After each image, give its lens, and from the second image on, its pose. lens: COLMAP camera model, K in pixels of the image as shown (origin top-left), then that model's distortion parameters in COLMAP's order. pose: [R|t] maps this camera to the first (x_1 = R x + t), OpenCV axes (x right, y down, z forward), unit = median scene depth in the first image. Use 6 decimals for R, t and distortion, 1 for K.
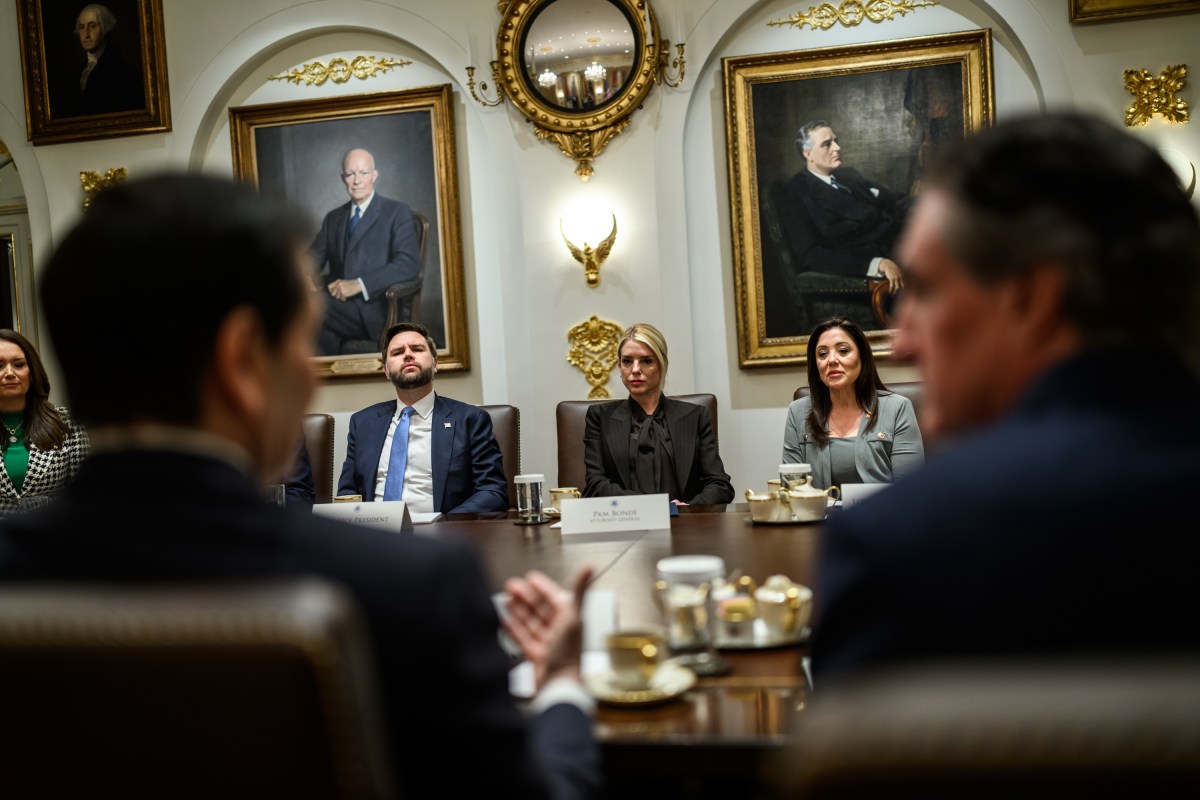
lens RADIAL K [[1182.0, 0, 600.0], [0, 1182.0, 400.0], [0, 0, 1]] dist [0.007151, -0.005093]
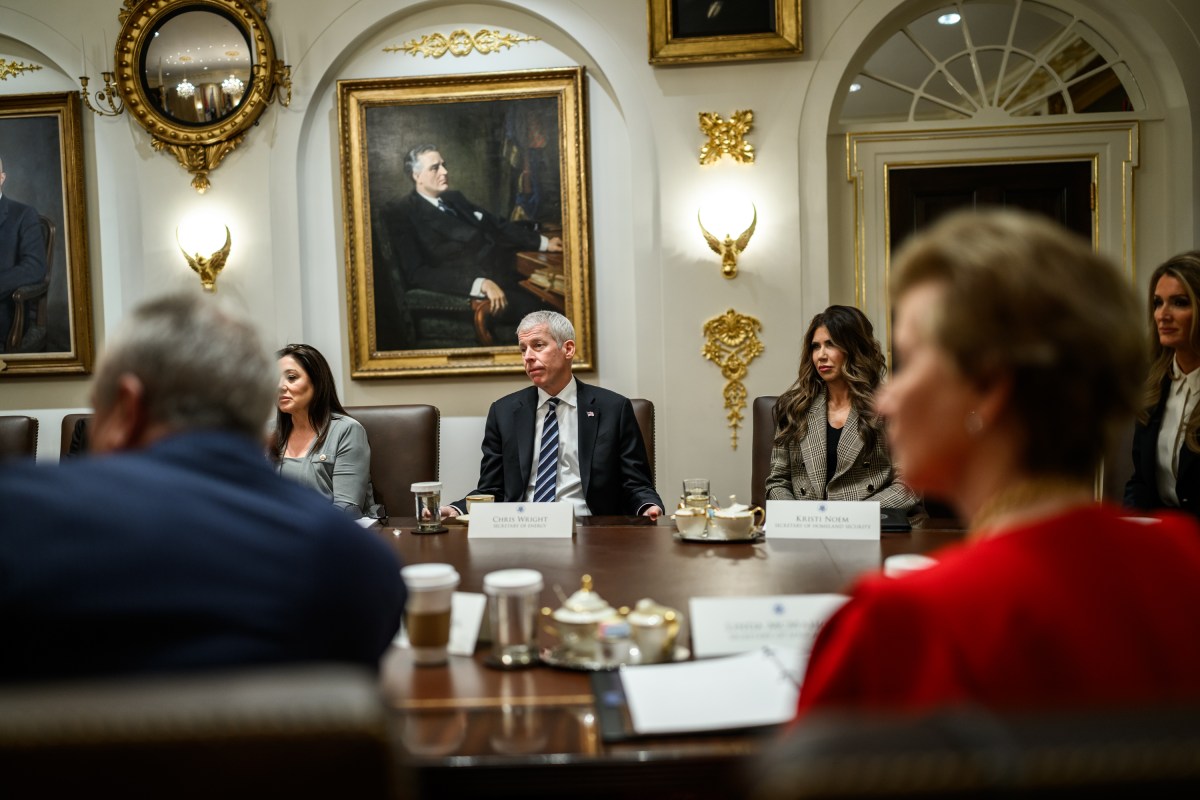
lens RADIAL K [[1182.0, 0, 600.0], [0, 1182.0, 400.0], [0, 0, 1]] dist [0.007151, -0.005093]
pose [[0.995514, 0.023994, 0.091522, 0.244077], [-0.024877, 0.999654, 0.008516, -0.023457], [-0.091286, -0.010754, 0.995767, -0.056428]]
